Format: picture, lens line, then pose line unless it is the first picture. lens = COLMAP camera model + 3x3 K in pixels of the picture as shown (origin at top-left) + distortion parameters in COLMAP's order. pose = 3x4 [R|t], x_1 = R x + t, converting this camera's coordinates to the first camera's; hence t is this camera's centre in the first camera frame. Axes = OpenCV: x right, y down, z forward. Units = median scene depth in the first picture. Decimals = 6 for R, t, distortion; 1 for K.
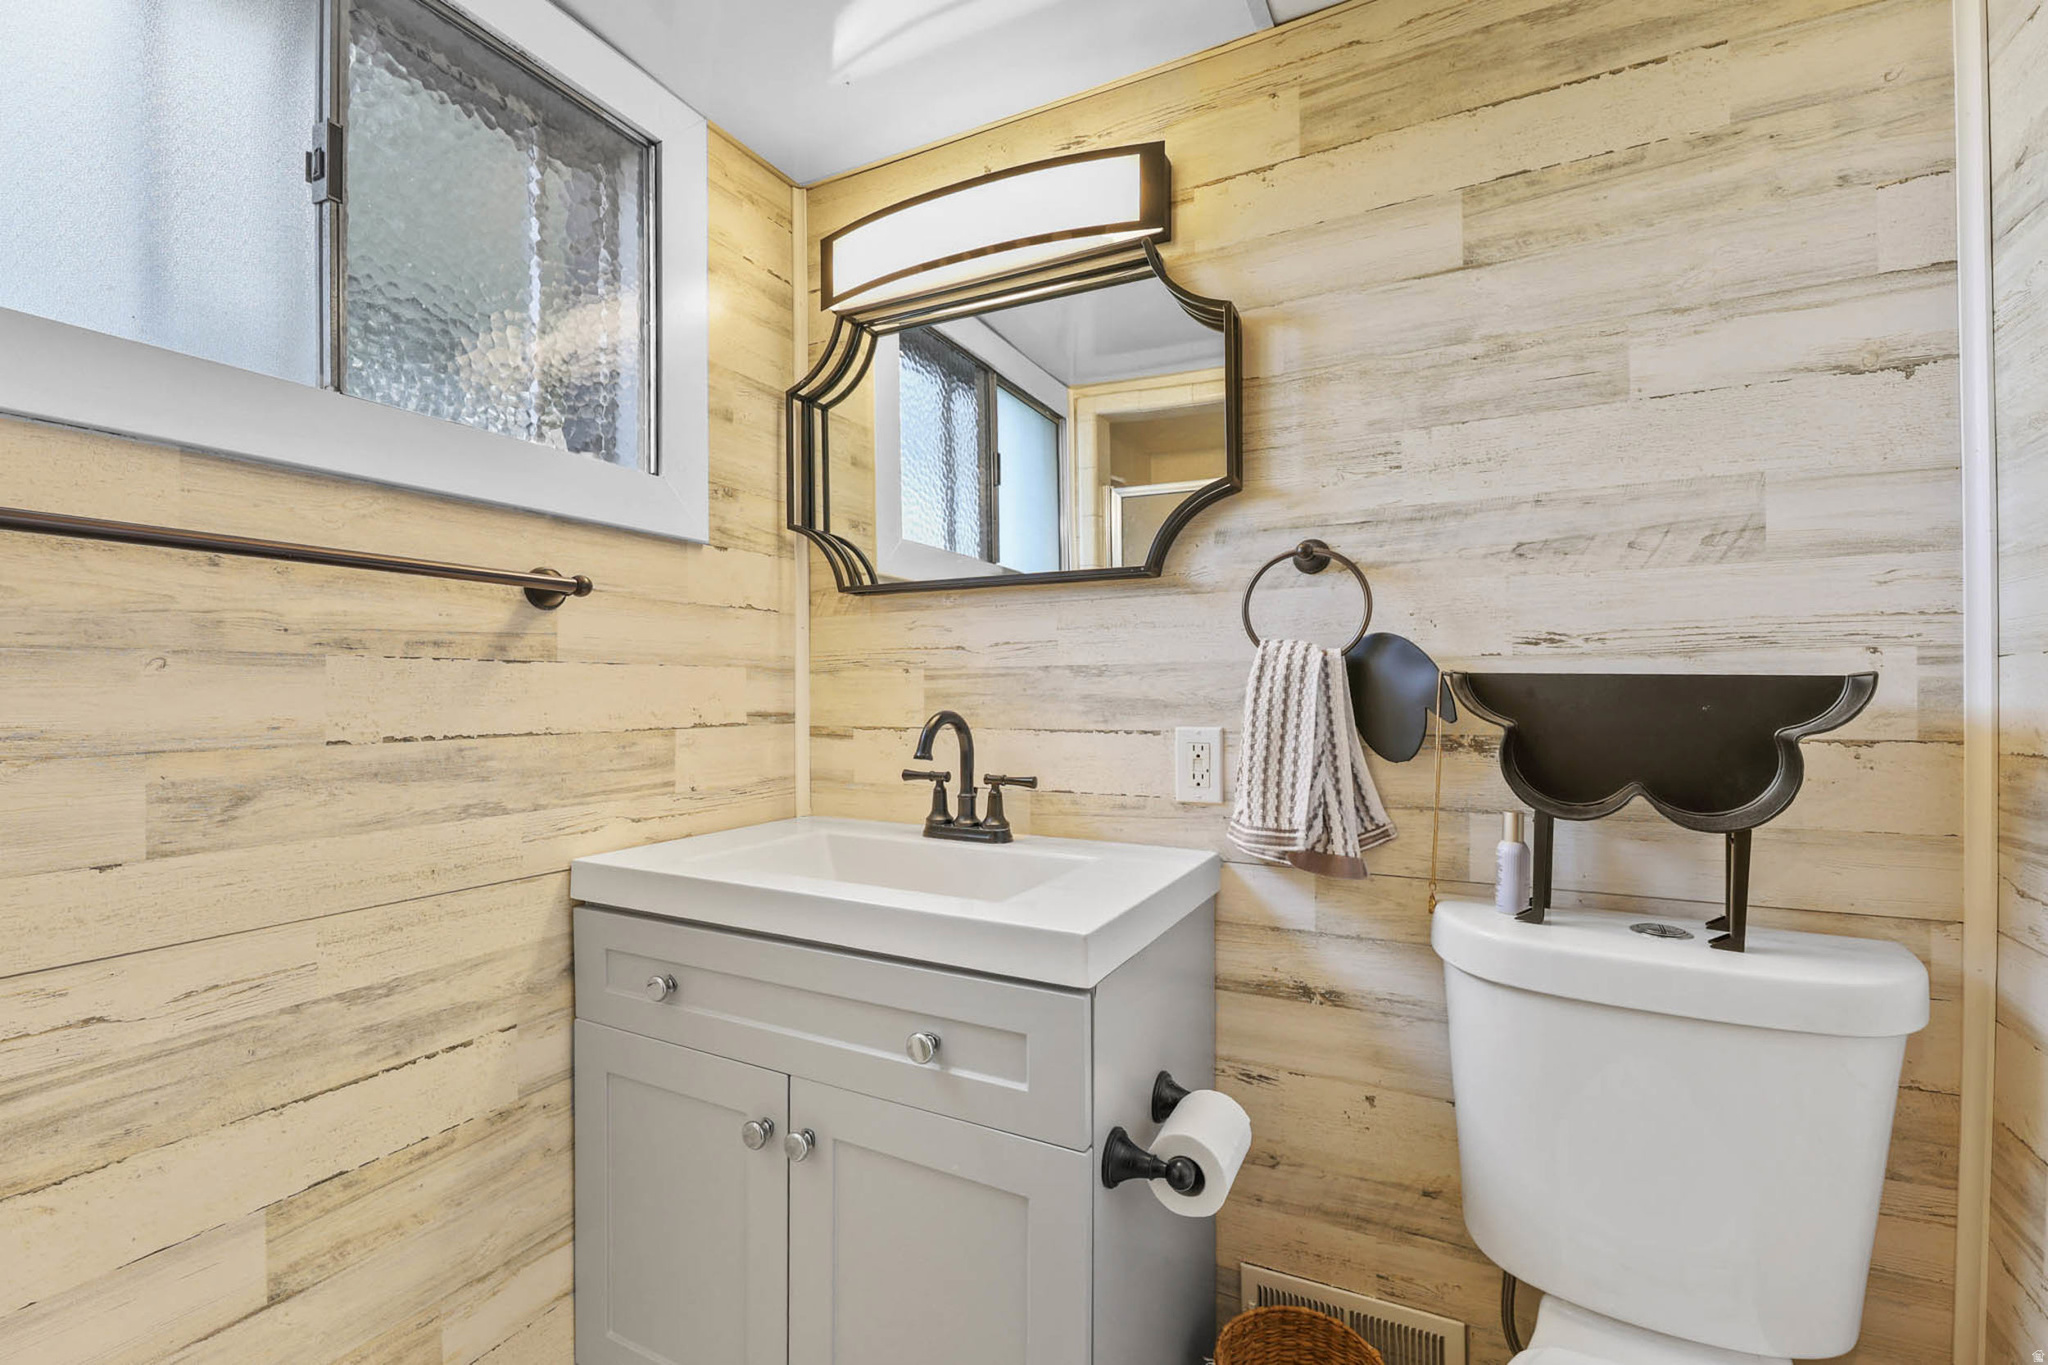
lens RADIAL K [[833.5, 0, 1025.4], [0, 833.5, 669.5], [0, 0, 1]] dist [0.000205, -0.000243]
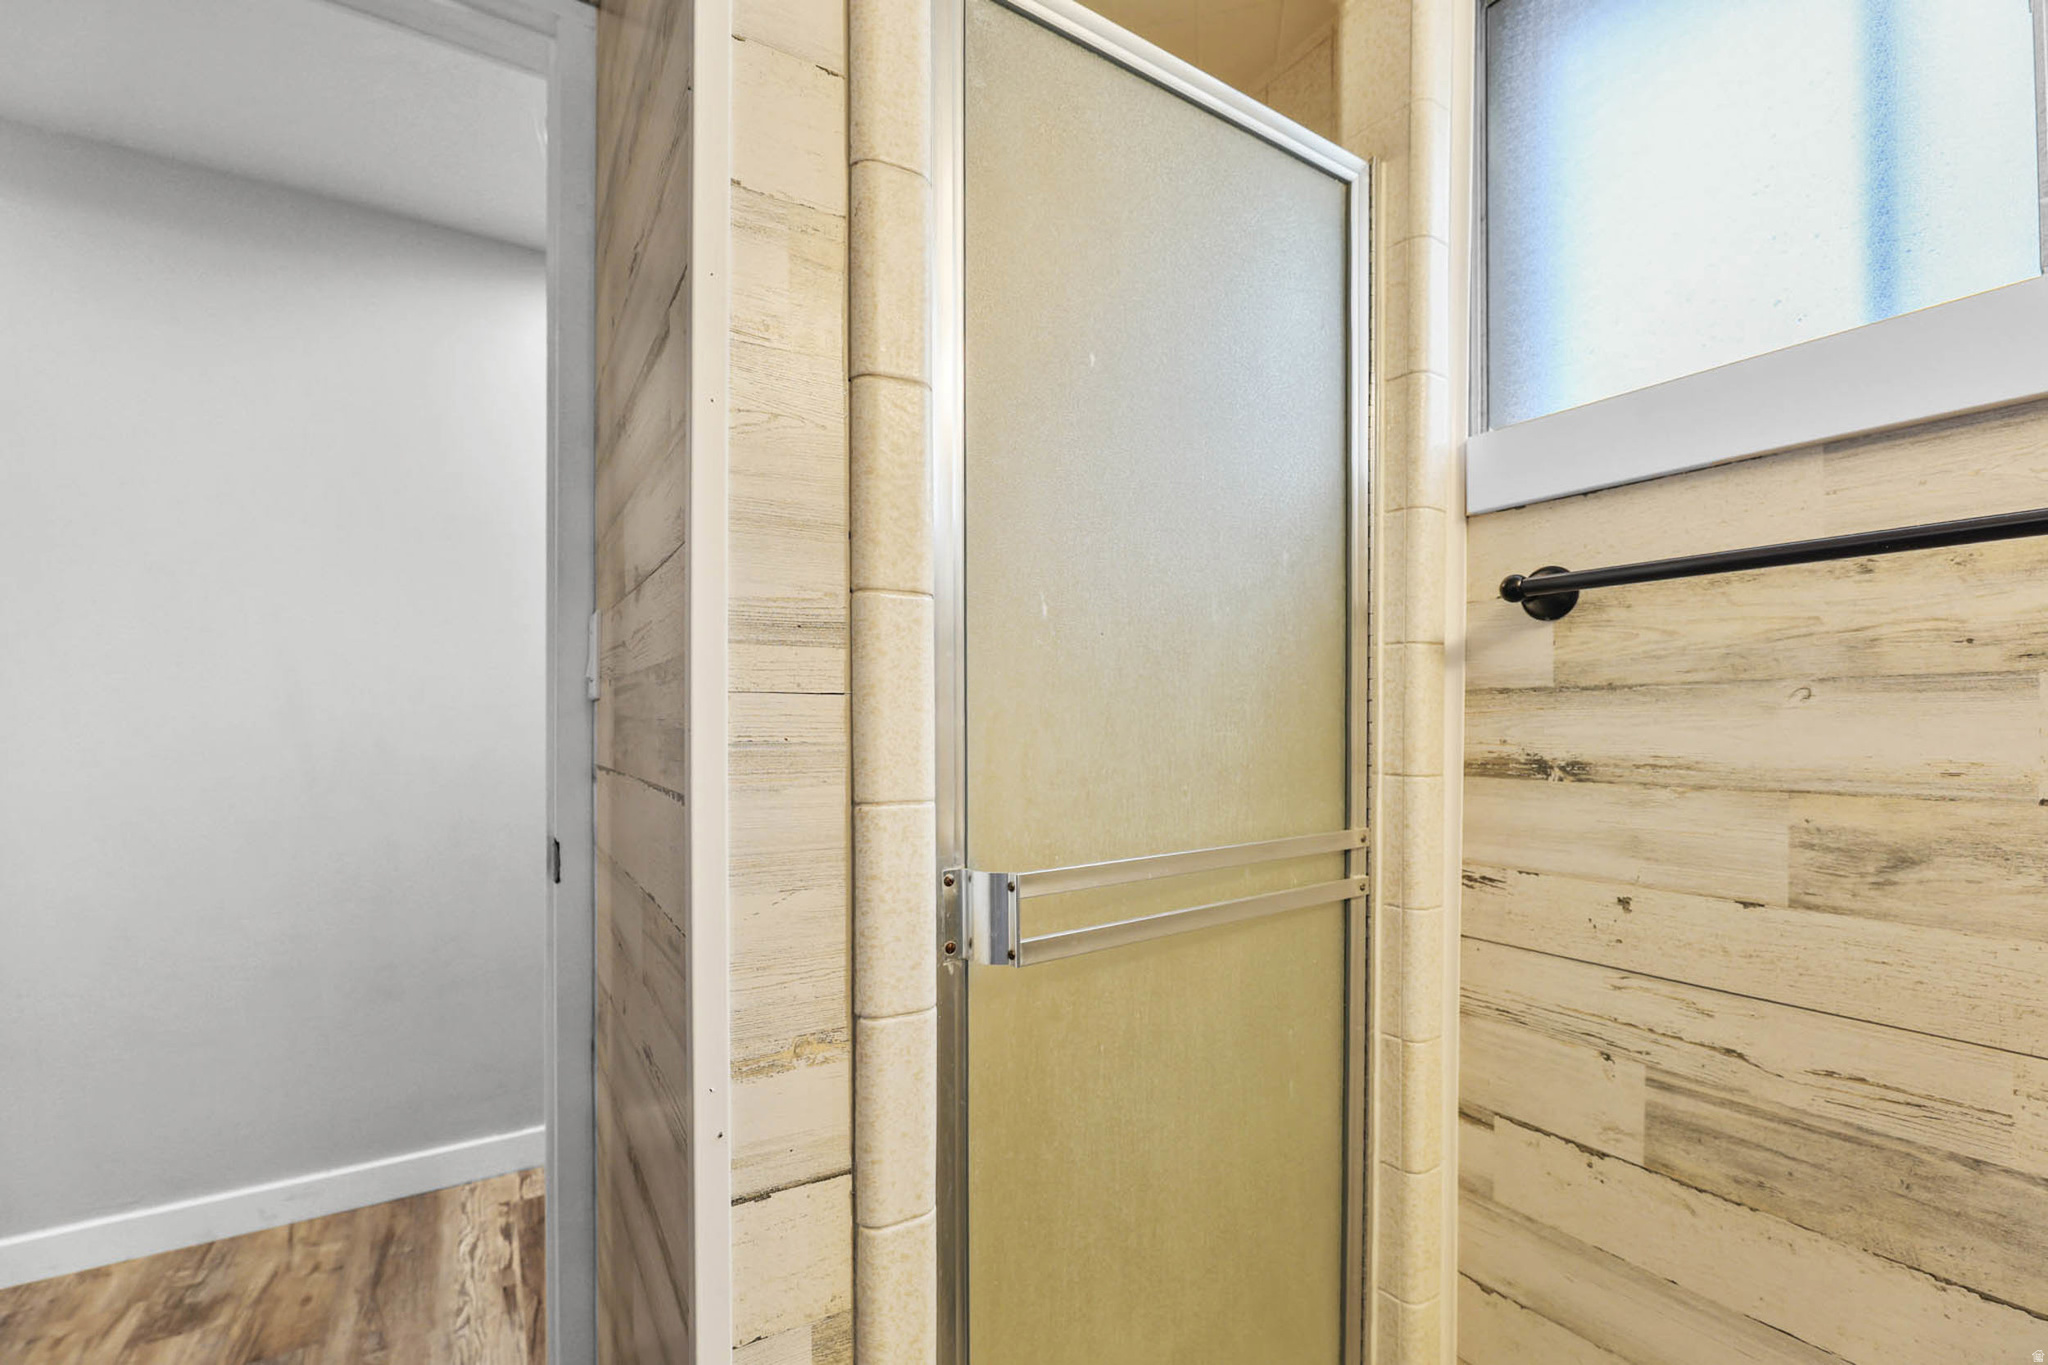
lens RADIAL K [[869.7, 0, 1024.5], [0, 869.7, 732.3], [0, 0, 1]] dist [-0.001261, -0.000357]
pose [[-0.464392, 0.008263, -0.885591, 0.182619], [0.023323, 0.999724, -0.002902, 0.016994], [0.885323, -0.022002, -0.464457, 0.677187]]
